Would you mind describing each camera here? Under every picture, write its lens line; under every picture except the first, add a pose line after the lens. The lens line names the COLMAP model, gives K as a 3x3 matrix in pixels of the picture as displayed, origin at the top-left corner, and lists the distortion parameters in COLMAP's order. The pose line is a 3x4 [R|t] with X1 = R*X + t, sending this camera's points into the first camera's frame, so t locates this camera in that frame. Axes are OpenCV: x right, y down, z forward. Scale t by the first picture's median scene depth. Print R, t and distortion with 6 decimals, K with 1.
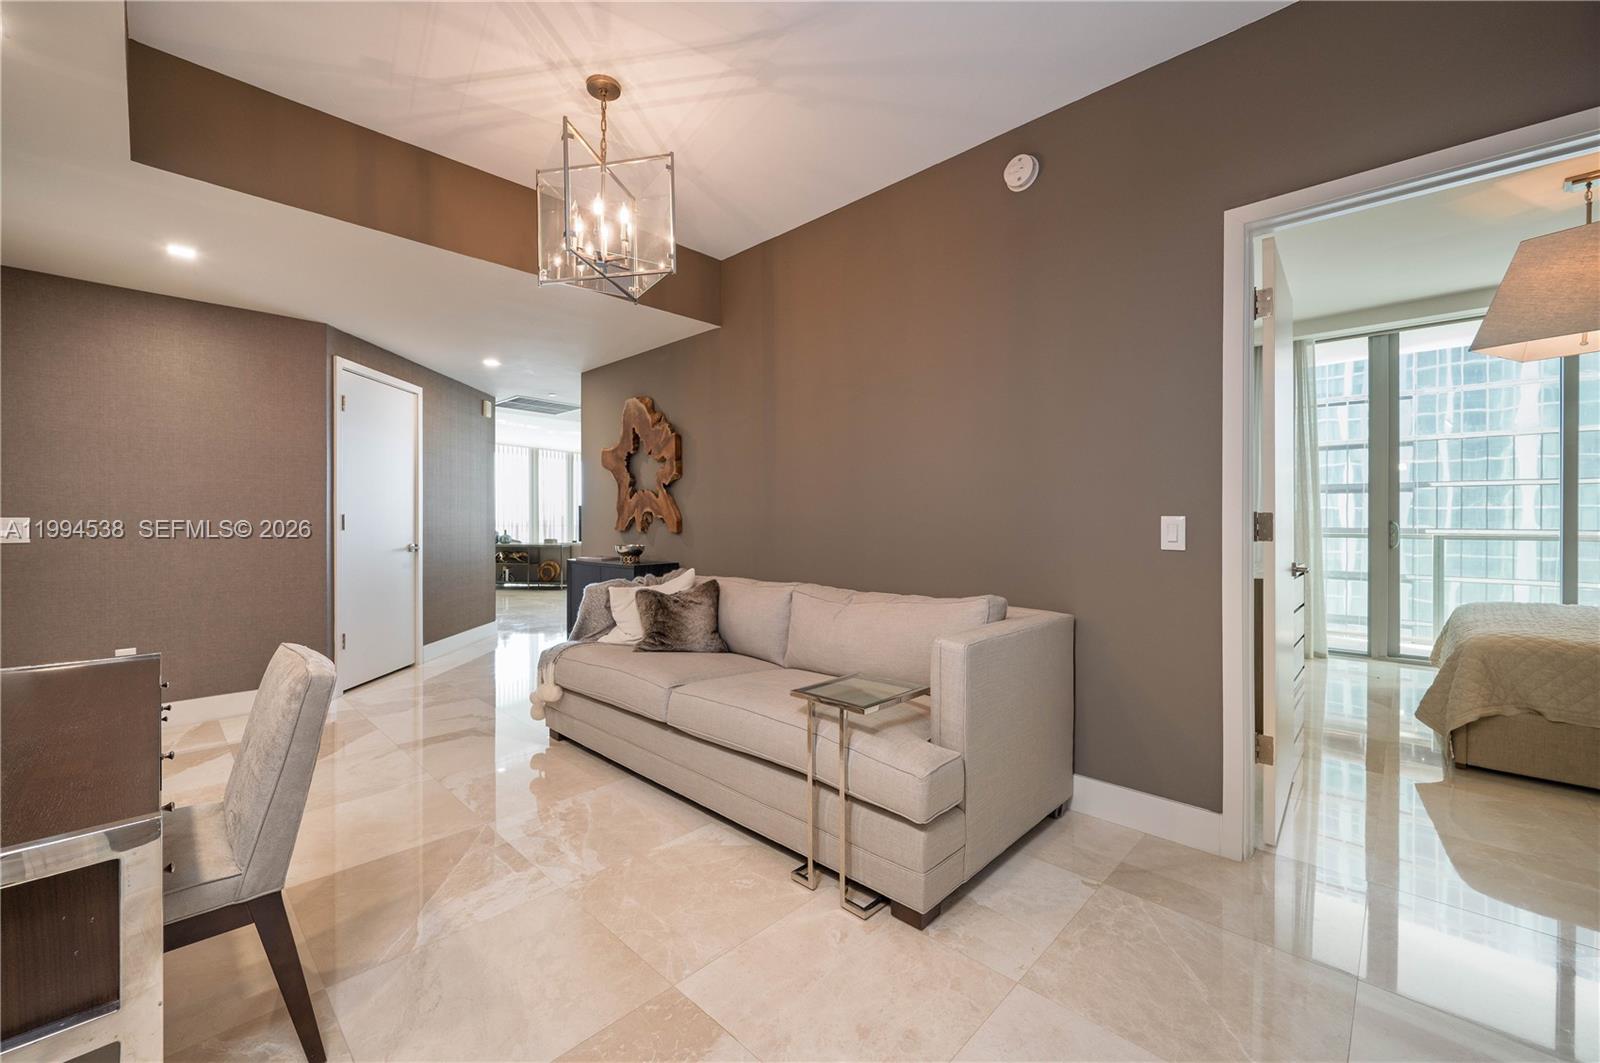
lens RADIAL K [[647.8, 0, 798.5], [0, 647.8, 513.7], [0, 0, 1]] dist [-0.001464, -0.000122]
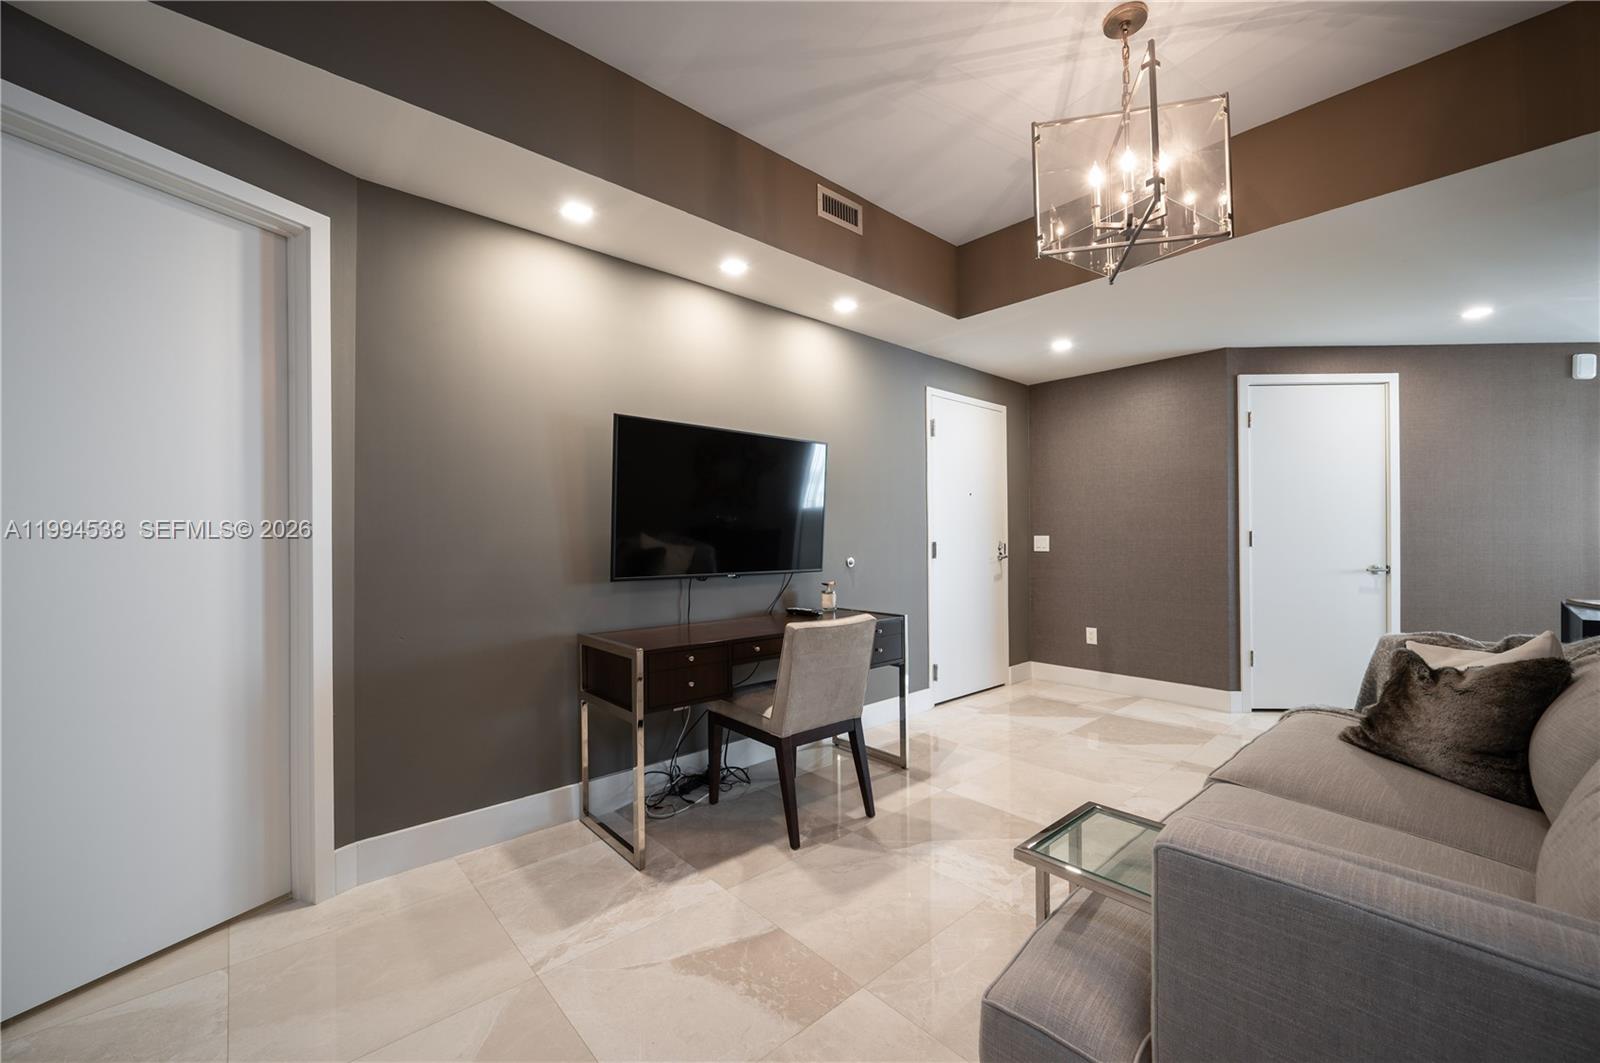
lens RADIAL K [[638.3, 0, 800.0], [0, 638.3, 531.5], [0, 0, 1]] dist [-0.000978, -0.000087]
pose [[-0.066014, -0.009649, -0.997772, 0.541619], [0.013978, 0.999846, -0.010593, 0.003828], [0.997721, -0.014647, -0.065869, 0.625717]]
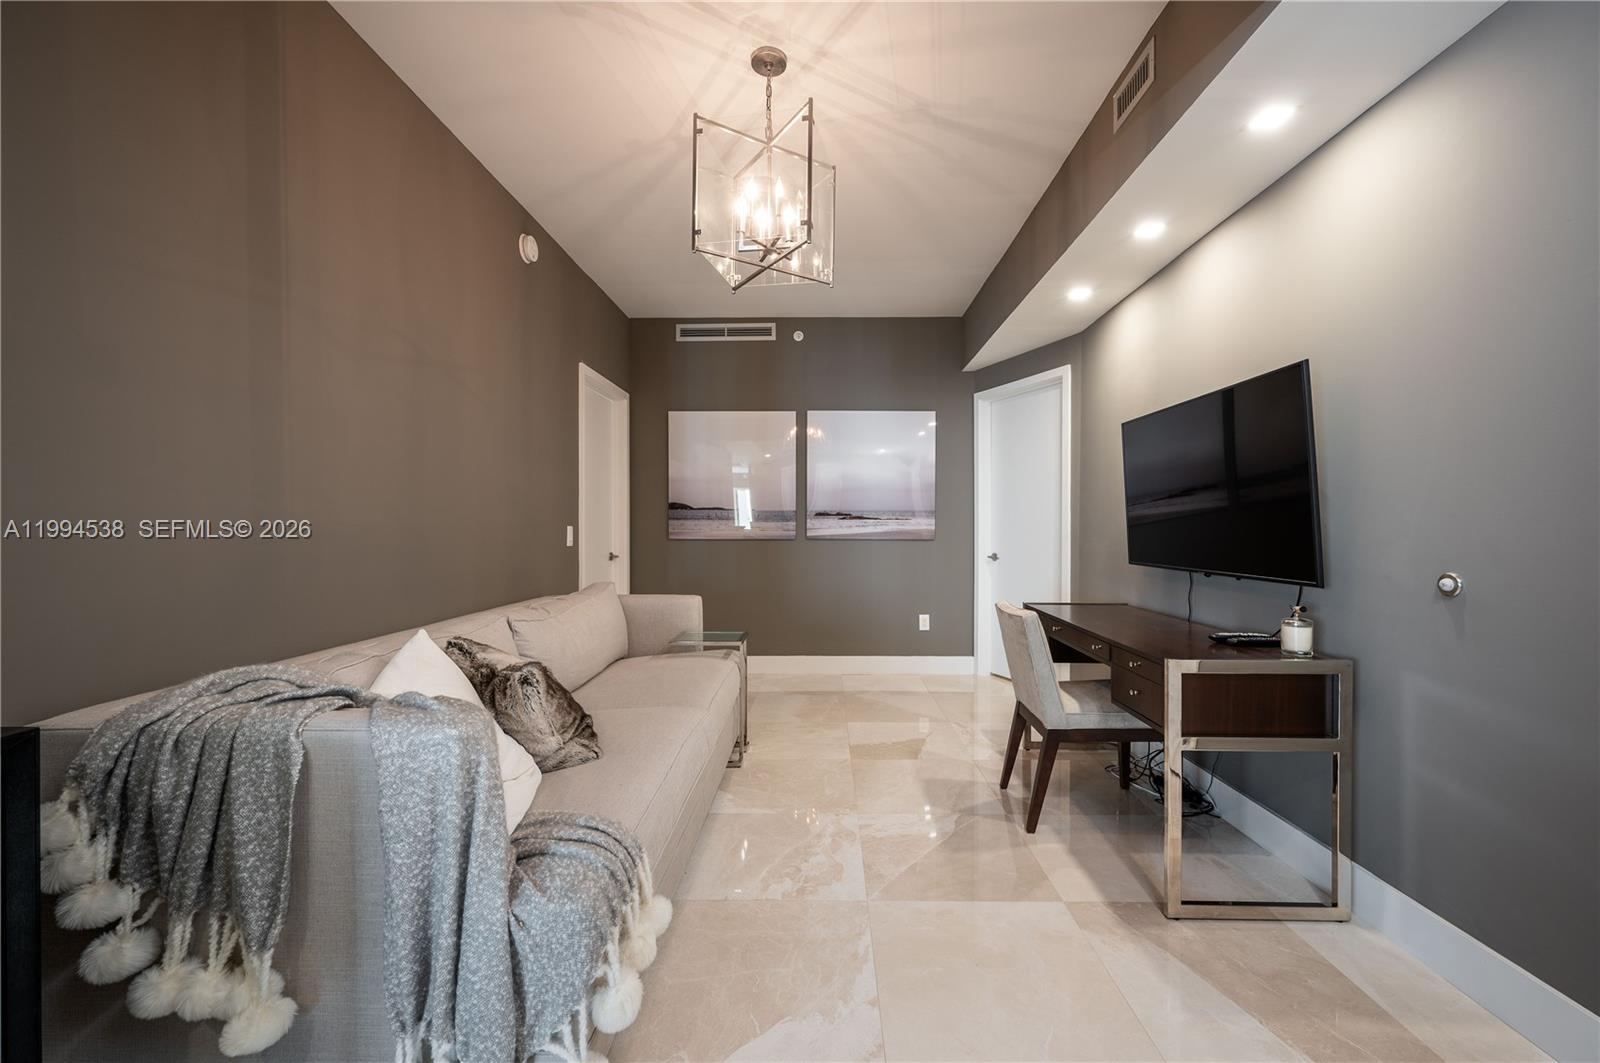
lens RADIAL K [[642.8, 0, 802.8], [0, 642.8, 517.2], [0, 0, 1]] dist [-0.000380, 0.000123]
pose [[-0.675545, 0.013190, 0.737201, -1.004370], [-0.002538, 0.999792, -0.020213, 0.013493], [-0.737314, -0.015526, -0.675371, 1.576678]]
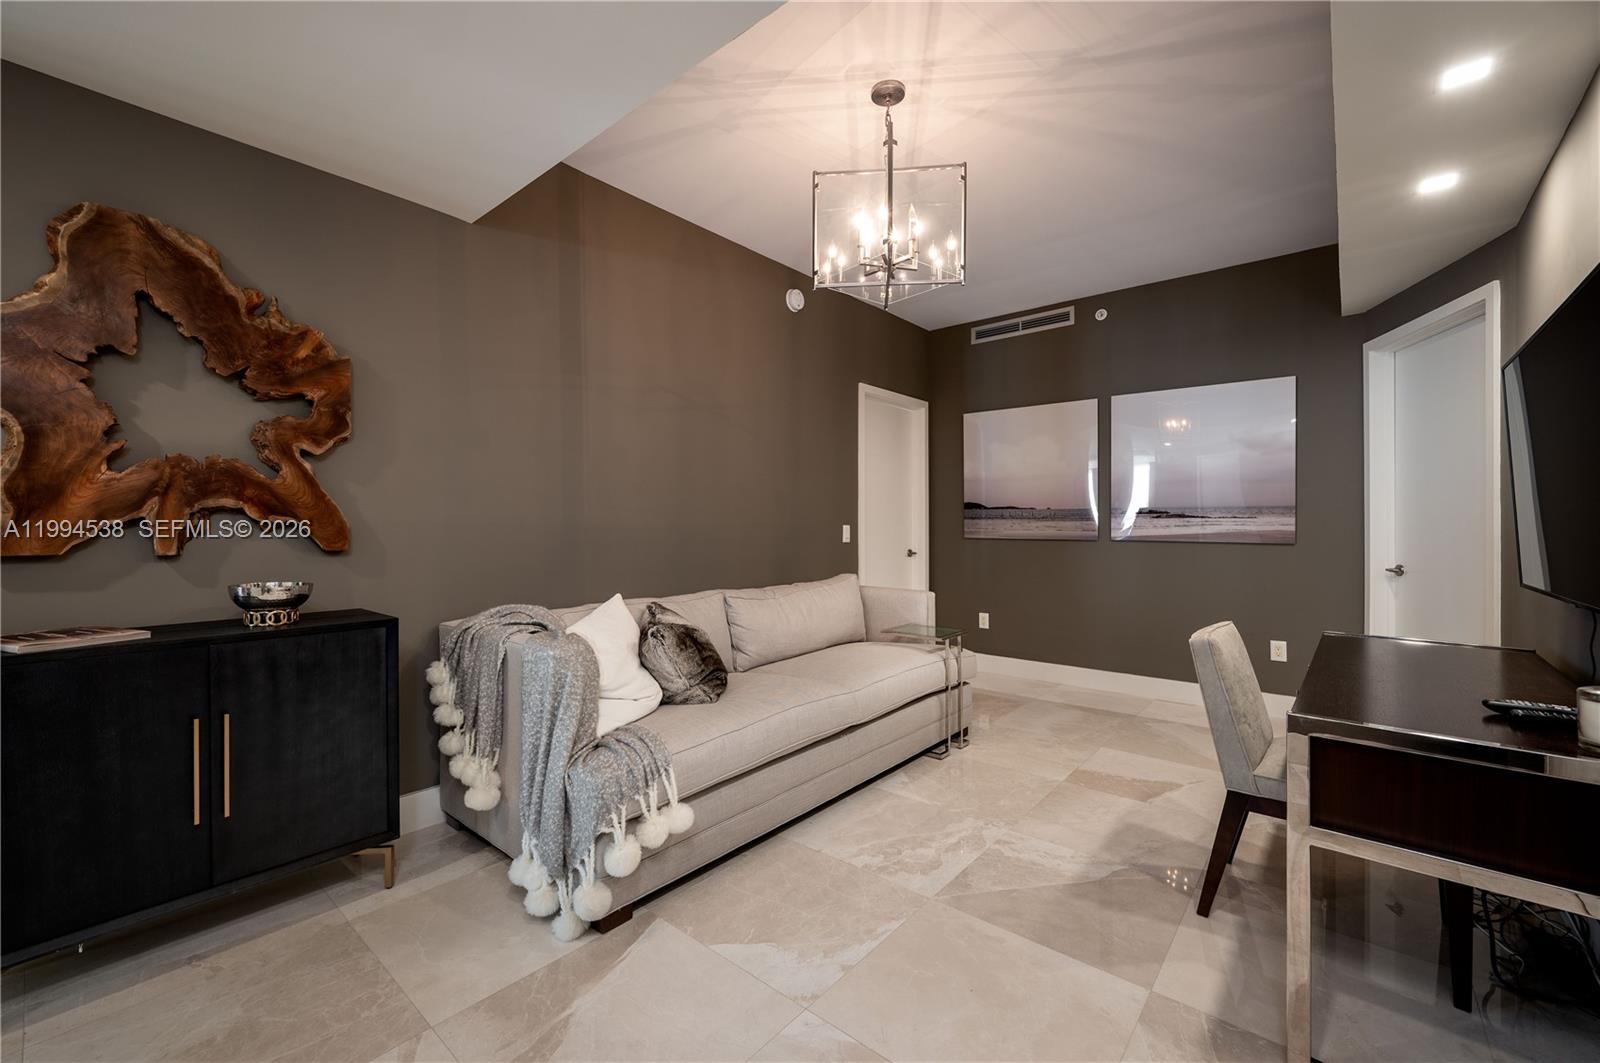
lens RADIAL K [[637.6, 0, 791.0], [0, 637.6, 512.1], [0, 0, 1]] dist [-0.001288, -0.000177]
pose [[-0.050978, 0.022355, 0.998450, -1.258203], [-0.008453, 0.999704, -0.022814, 0.010513], [-0.998664, -0.009603, -0.050774, 1.193380]]
